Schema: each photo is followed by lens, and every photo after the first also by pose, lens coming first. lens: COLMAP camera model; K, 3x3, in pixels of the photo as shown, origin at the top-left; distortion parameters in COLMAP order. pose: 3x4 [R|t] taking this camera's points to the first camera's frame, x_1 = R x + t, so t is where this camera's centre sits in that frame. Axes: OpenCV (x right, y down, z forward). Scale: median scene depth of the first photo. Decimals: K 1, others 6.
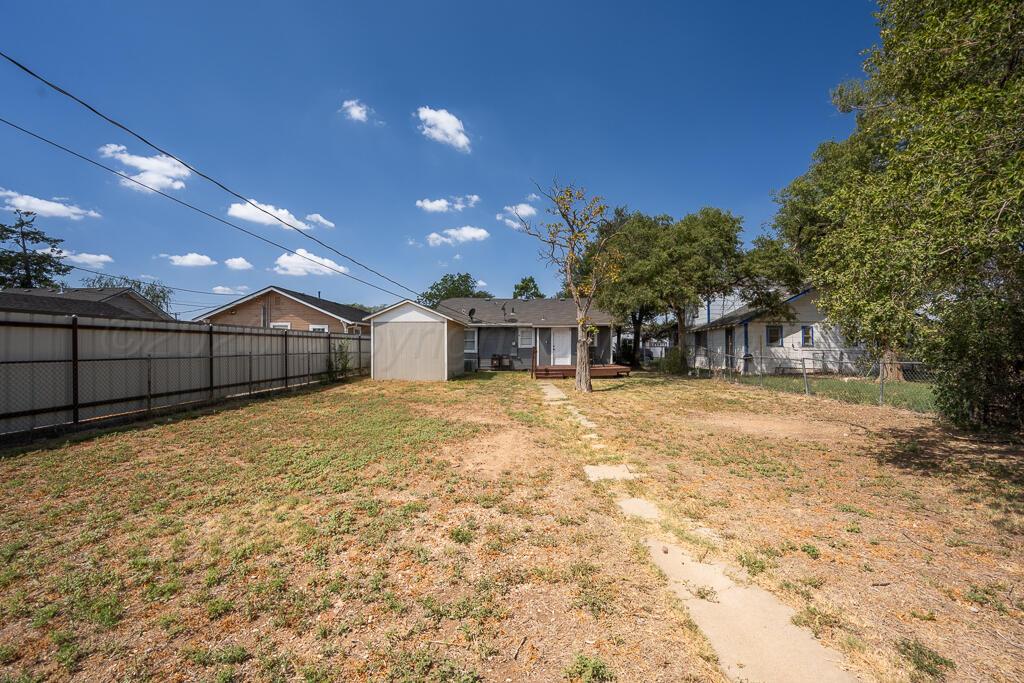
lens RADIAL K [[418.0, 0, 512.0], [0, 418.0, 341.5], [0, 0, 1]] dist [-0.047447, 0.000010]
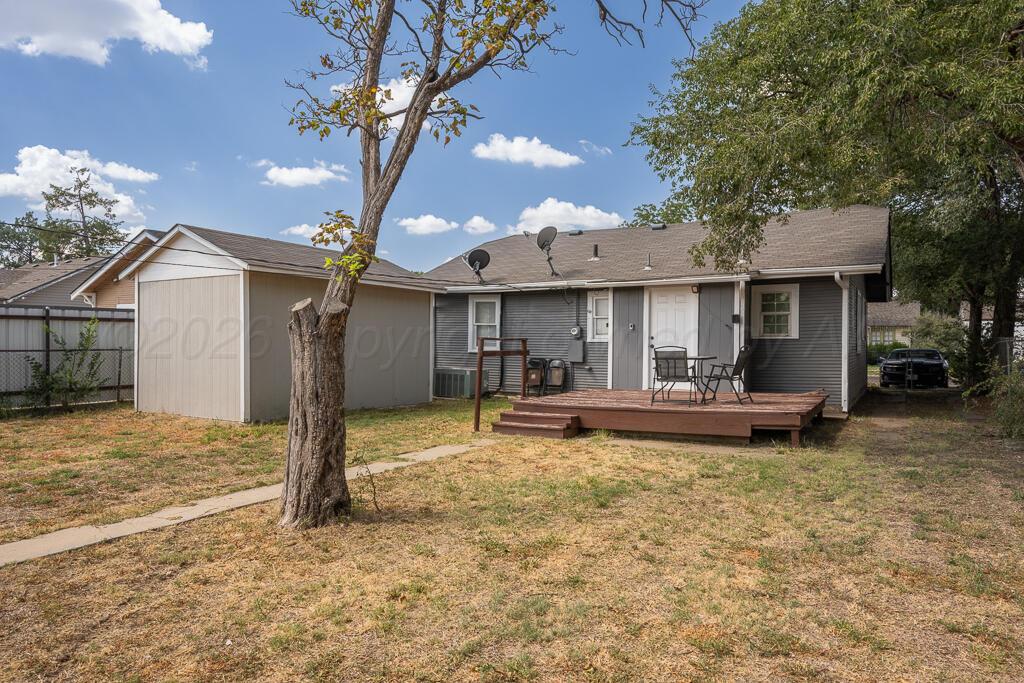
lens RADIAL K [[689.2, 0, 512.0], [0, 689.2, 341.5], [0, 0, 1]] dist [-0.087547, -0.000043]
pose [[0.862716, 0.004122, -0.505672, 0.291503], [0.002927, 0.999909, 0.013145, 0.005823], [0.505681, -0.012820, 0.862626, 0.401325]]
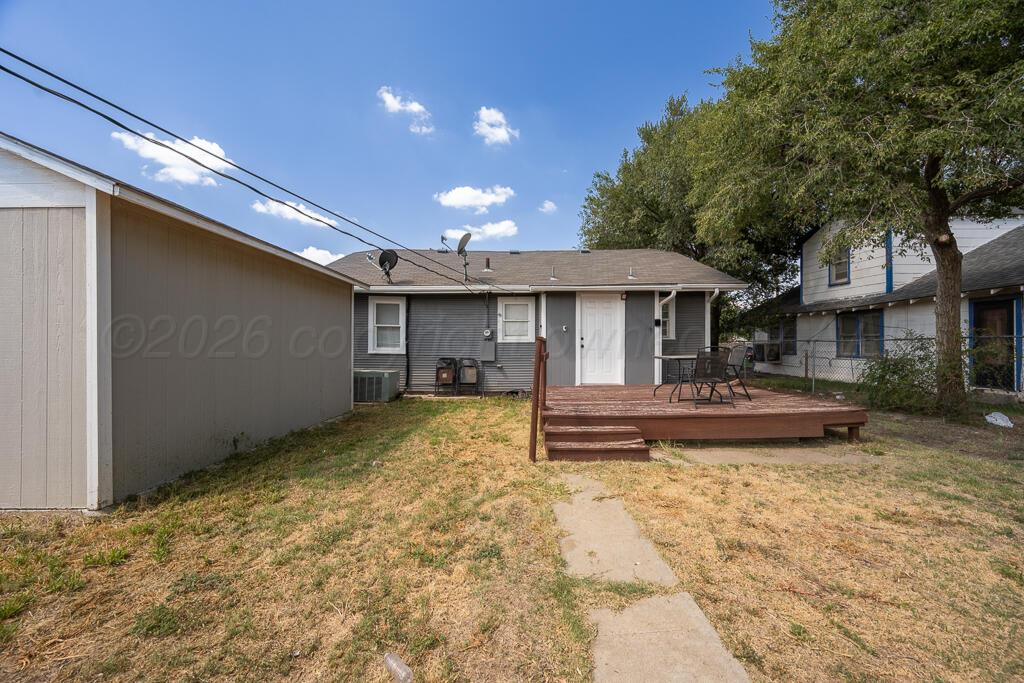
lens RADIAL K [[405.2, 0, 512.0], [0, 405.2, 341.5], [0, 0, 1]] dist [-0.016078, -0.000082]
pose [[0.999985, 0.002806, 0.004730, 0.028934], [-0.002850, 0.999954, 0.009185, 0.009955], [-0.004704, -0.009198, 0.999947, 0.581014]]
